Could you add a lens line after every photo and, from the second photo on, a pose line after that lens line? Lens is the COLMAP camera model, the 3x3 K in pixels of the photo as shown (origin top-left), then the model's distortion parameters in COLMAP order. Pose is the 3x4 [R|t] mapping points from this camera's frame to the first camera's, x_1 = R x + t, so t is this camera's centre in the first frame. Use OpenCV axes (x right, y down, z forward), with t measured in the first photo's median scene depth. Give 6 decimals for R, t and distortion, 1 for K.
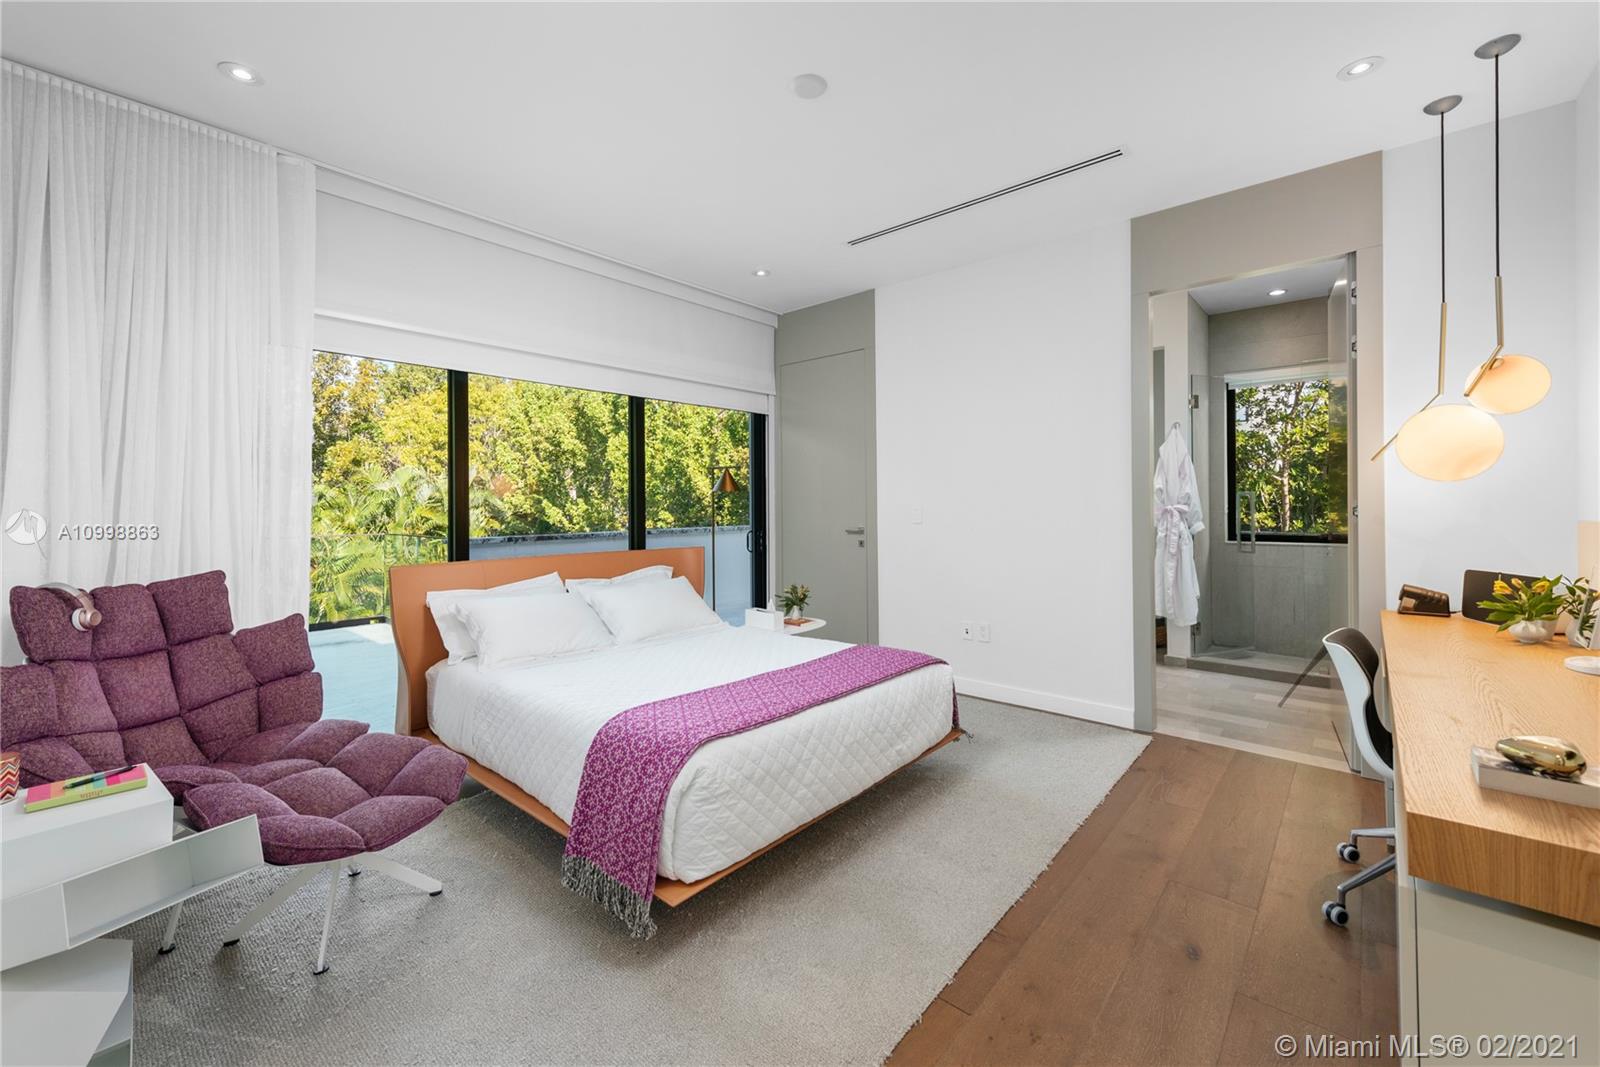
lens RADIAL K [[648.1, 0, 792.8], [0, 648.1, 501.0], [0, 0, 1]] dist [-0.000372, -0.000086]
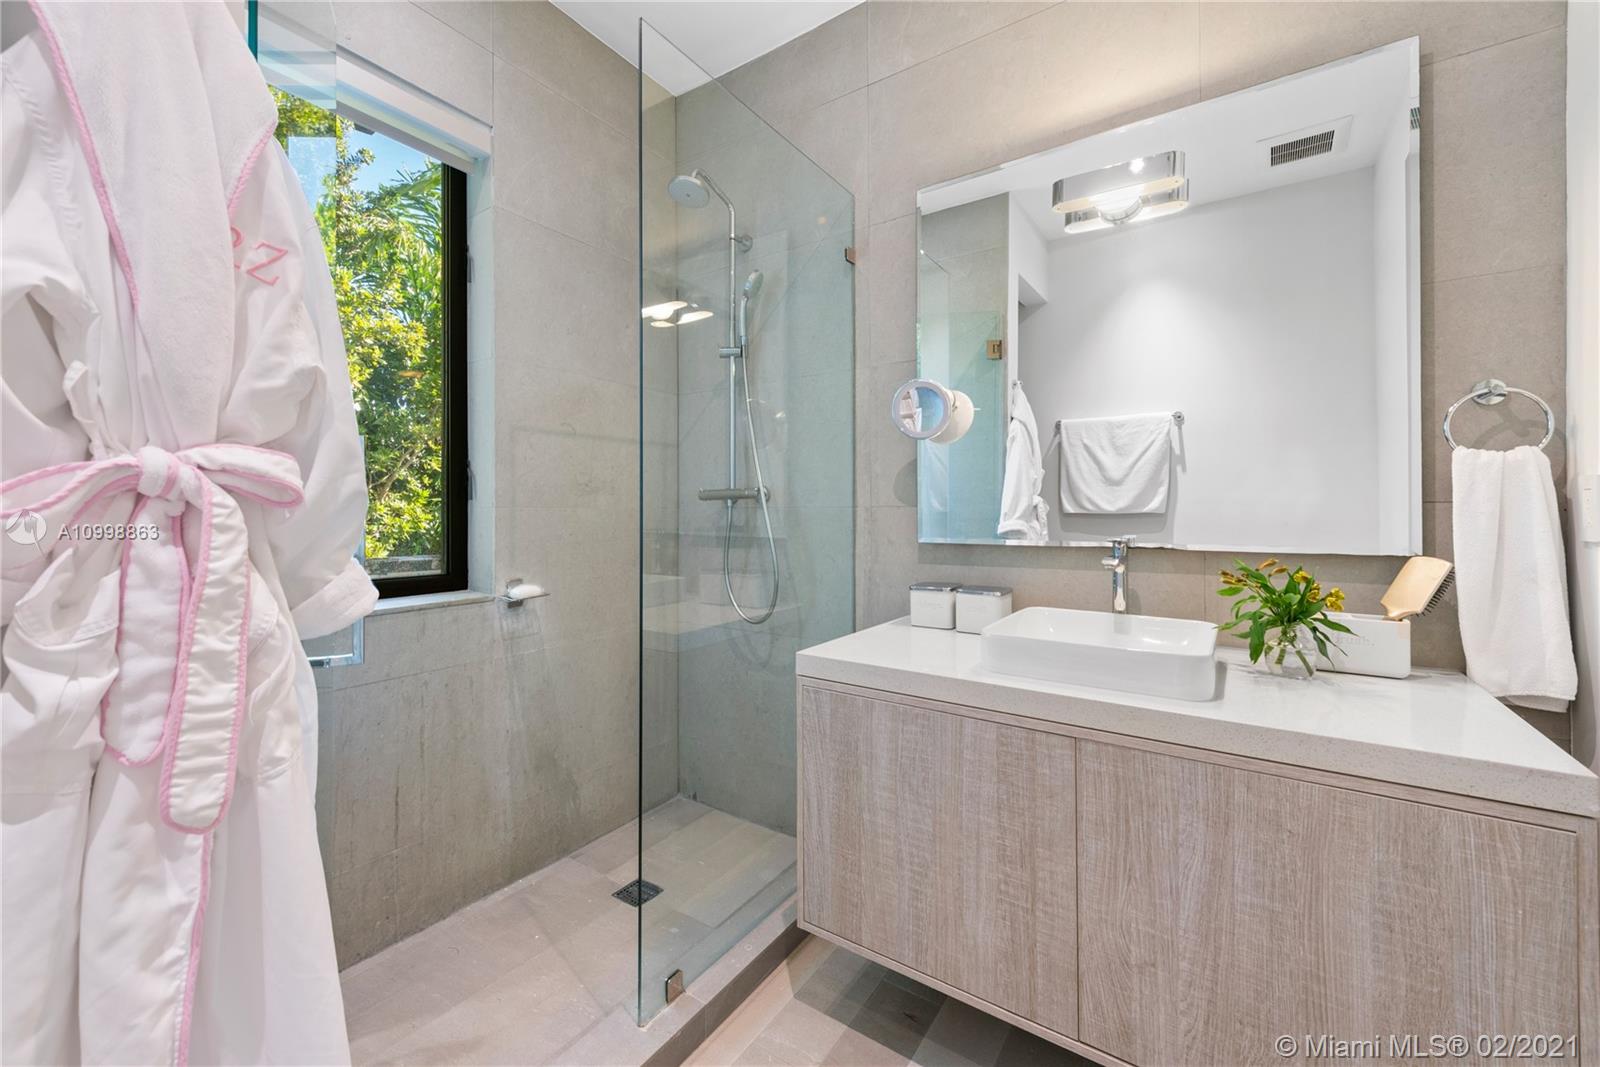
lens RADIAL K [[648.1, 0, 792.8], [0, 648.1, 501.0], [0, 0, 1]] dist [-0.000372, -0.000086]
pose [[-0.118138, 0.018689, 0.992821, 0.262292], [0.000426, 0.999824, -0.018770, 0.011711], [-0.992997, -0.001795, -0.118126, 0.532121]]
